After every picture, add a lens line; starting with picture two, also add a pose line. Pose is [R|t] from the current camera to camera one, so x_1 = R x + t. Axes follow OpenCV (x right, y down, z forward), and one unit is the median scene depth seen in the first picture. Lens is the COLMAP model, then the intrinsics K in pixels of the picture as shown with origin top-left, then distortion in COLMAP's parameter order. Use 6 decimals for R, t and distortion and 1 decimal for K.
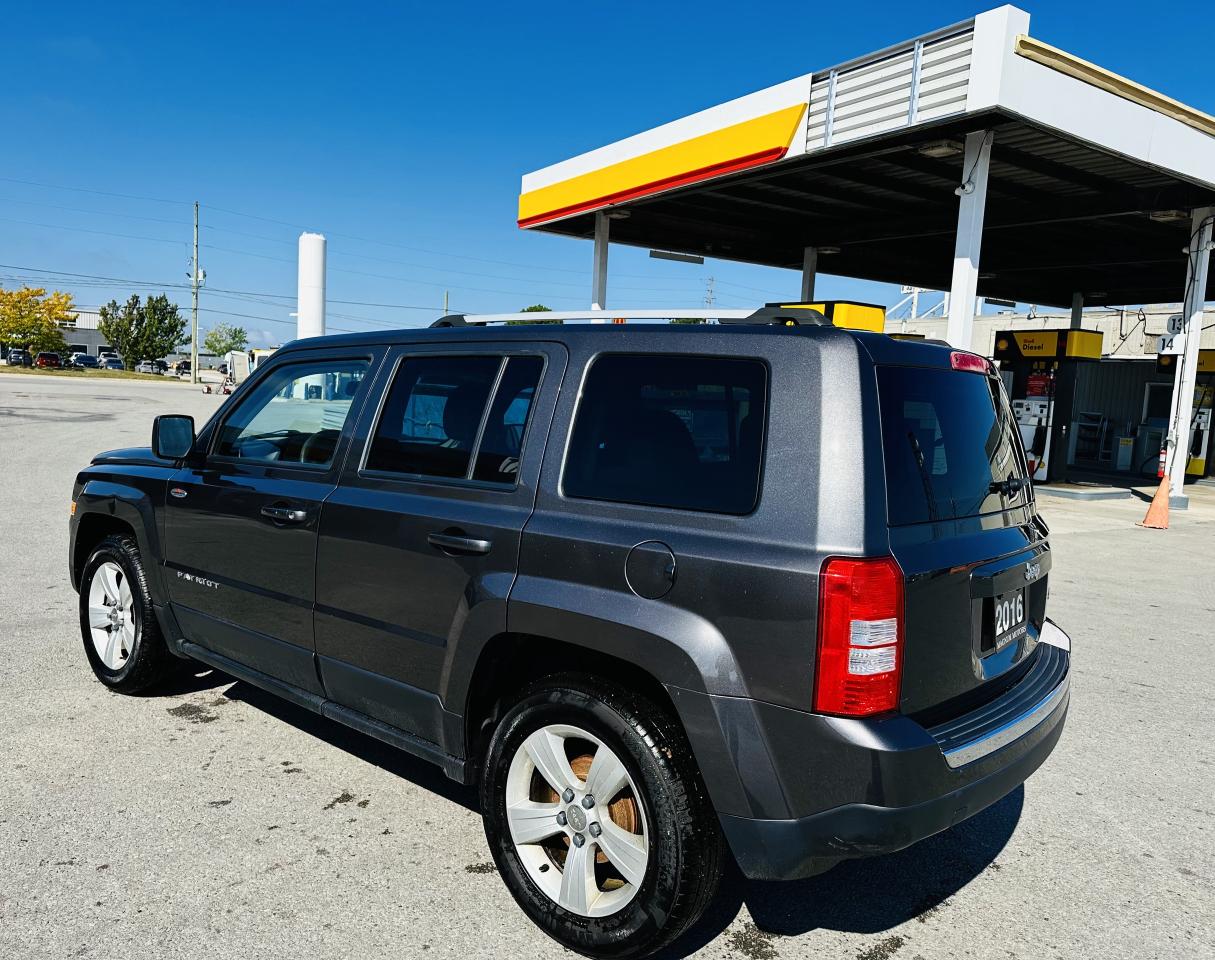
lens RADIAL K [[1157.6, 0, 607.5], [0, 1157.6, 480.0], [0, 0, 1]] dist [0.098242, -0.217952]
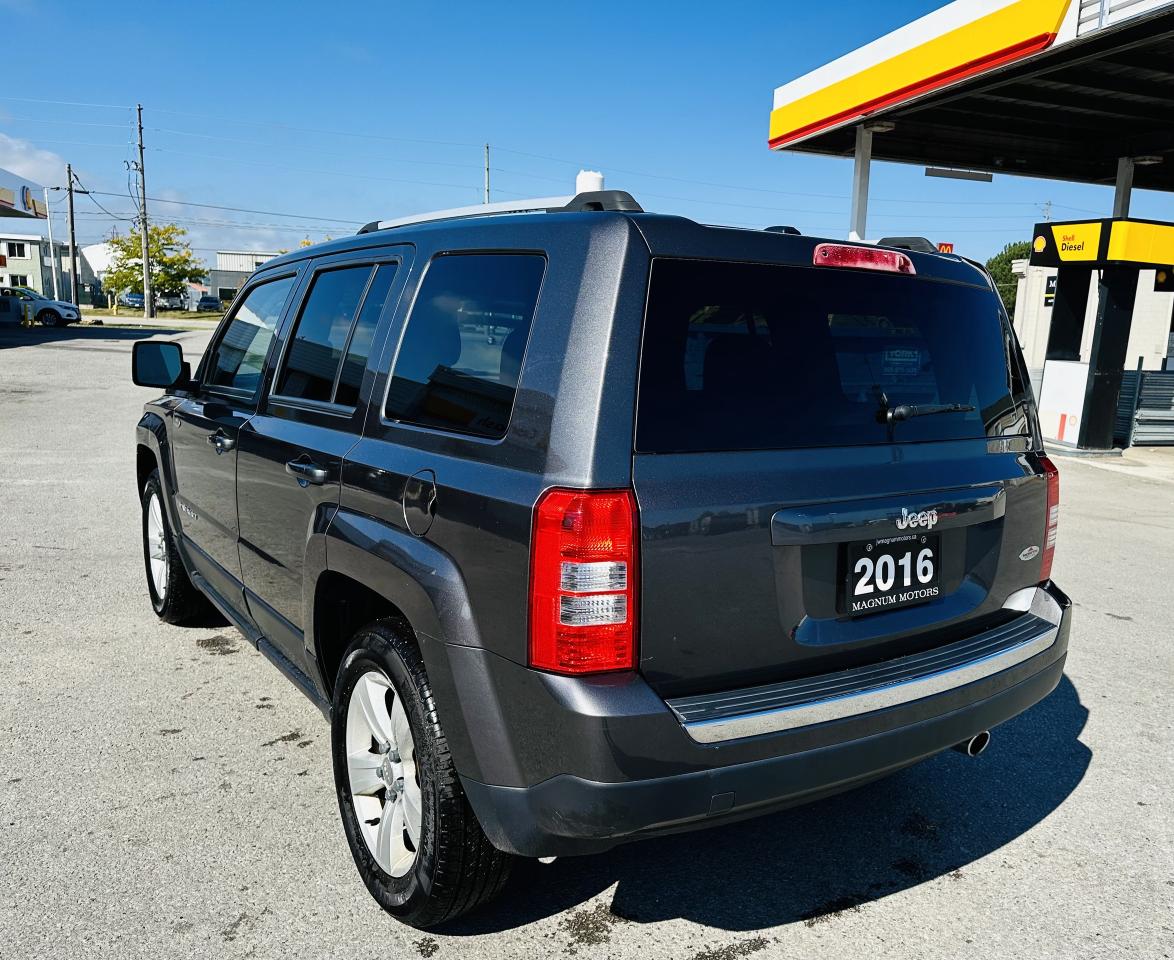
lens RADIAL K [[1240.6, 0, 585.4], [0, 1240.6, 543.2], [0, 0, 1]] dist [0.006583, -0.017221]
pose [[0.964155, 0.037402, -0.262690, 0.256180], [-0.014165, 0.995859, 0.089803, 0.014826], [0.264961, -0.082863, 0.960692, 0.081396]]
